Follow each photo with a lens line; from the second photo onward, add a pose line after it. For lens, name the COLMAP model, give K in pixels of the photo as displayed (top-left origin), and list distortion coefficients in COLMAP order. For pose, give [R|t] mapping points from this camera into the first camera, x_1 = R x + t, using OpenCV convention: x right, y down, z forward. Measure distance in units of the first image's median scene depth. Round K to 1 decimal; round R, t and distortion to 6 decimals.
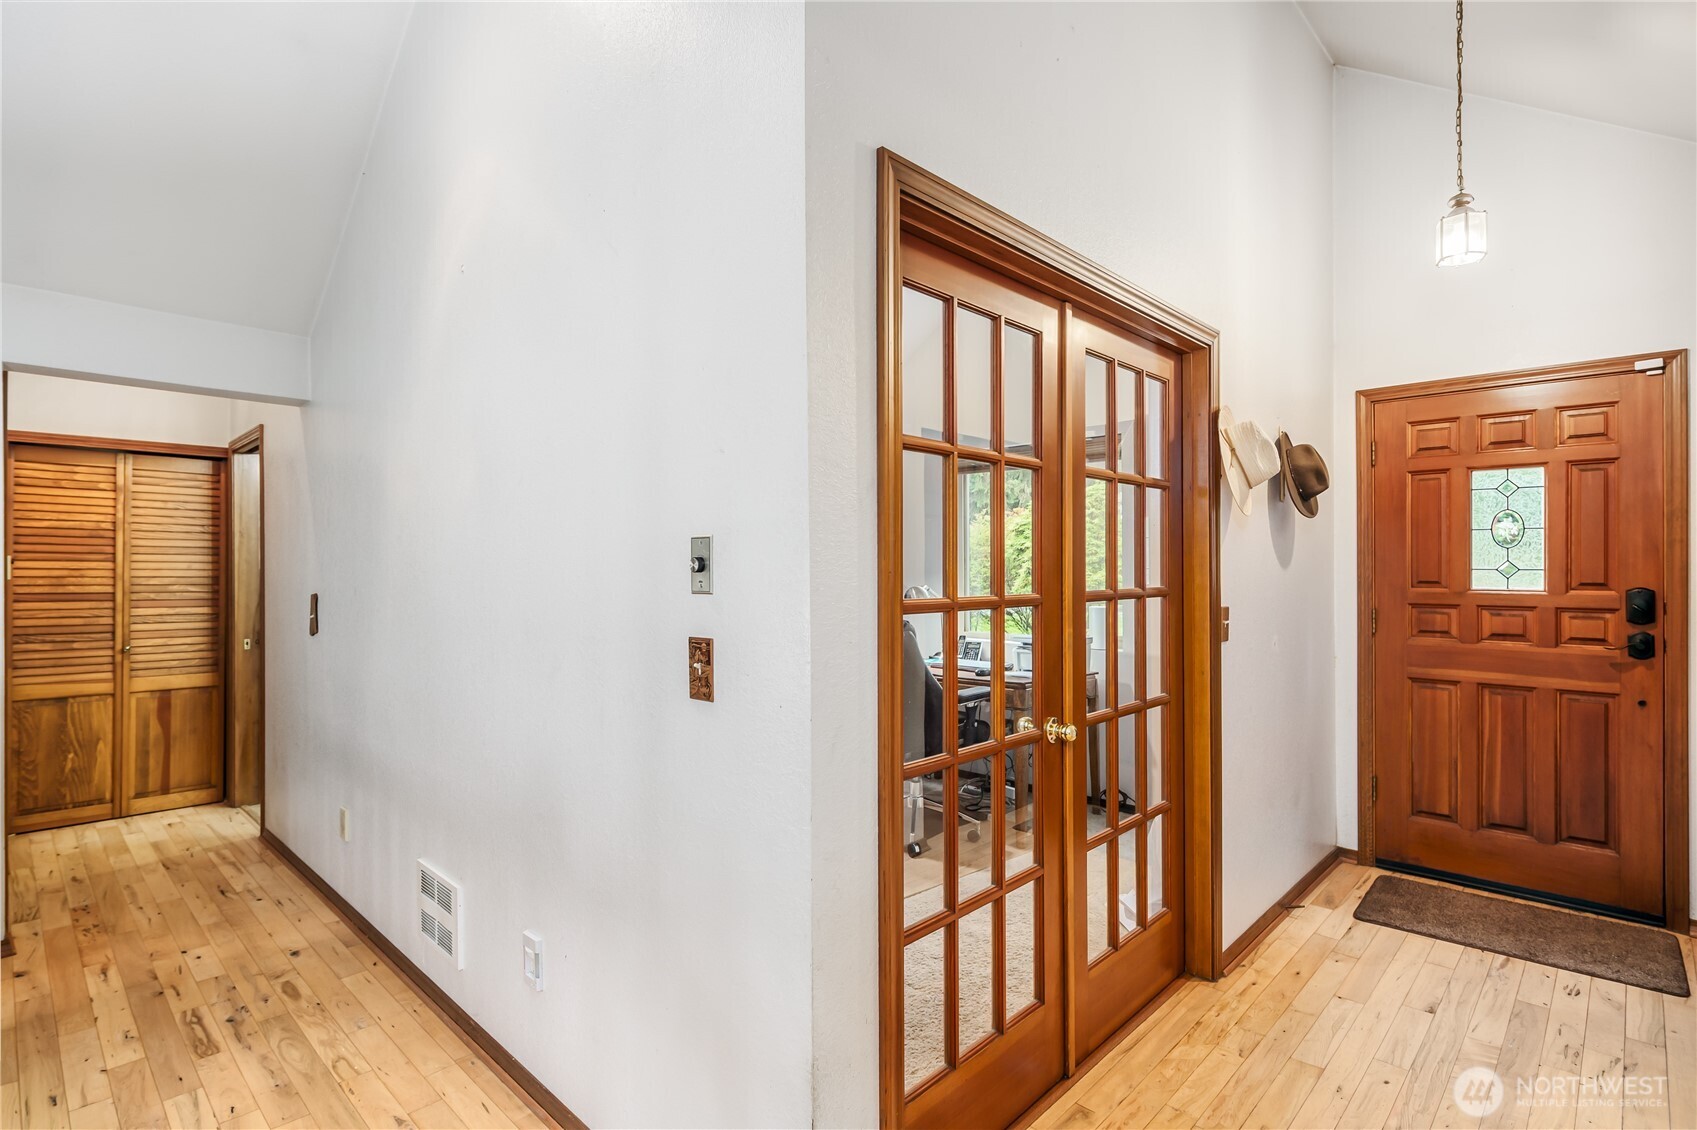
lens RADIAL K [[842.2, 0, 847.8], [0, 842.2, 571.9], [0, 0, 1]] dist [0.007344, -0.001743]
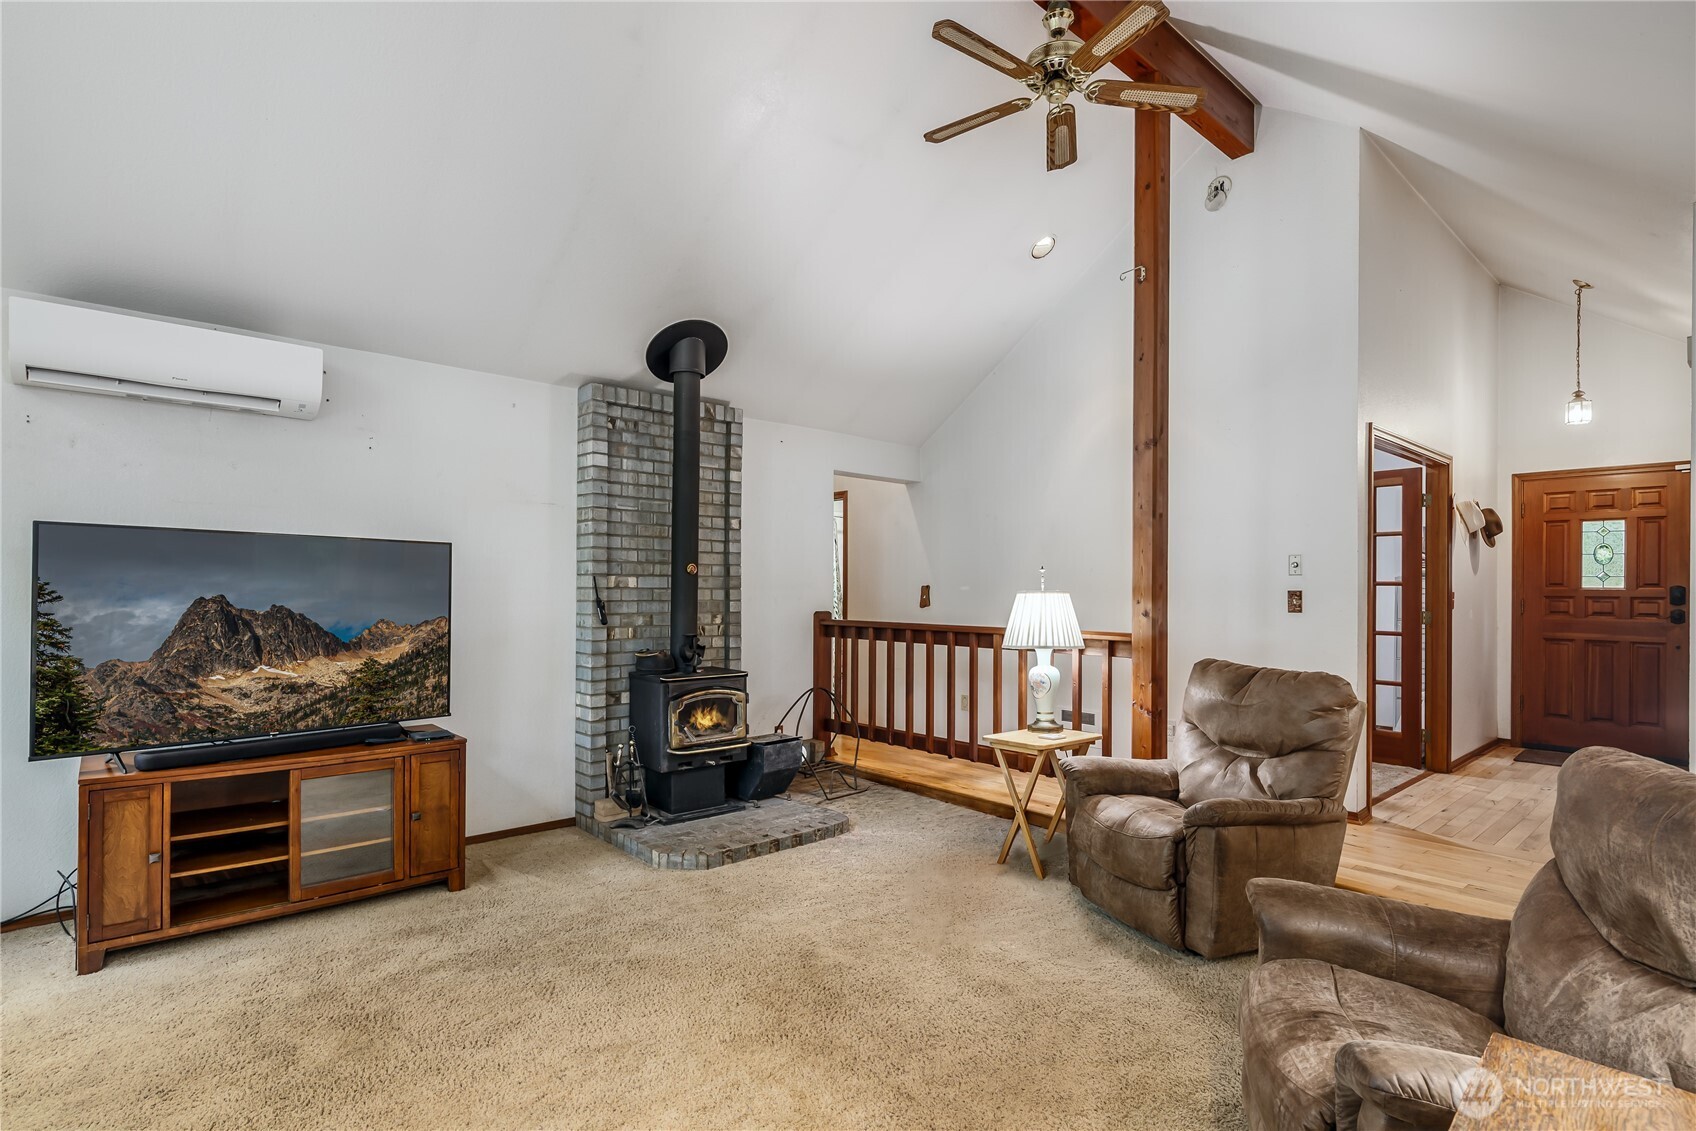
lens RADIAL K [[841.7, 0, 852.0], [0, 841.7, 591.2], [0, 0, 1]] dist [0.007344, -0.001743]
pose [[0.997496, 0.008939, -0.070159, -0.707266], [-0.009210, 0.999951, -0.003537, 0.050524], [0.070124, 0.004174, 0.997530, -0.933368]]
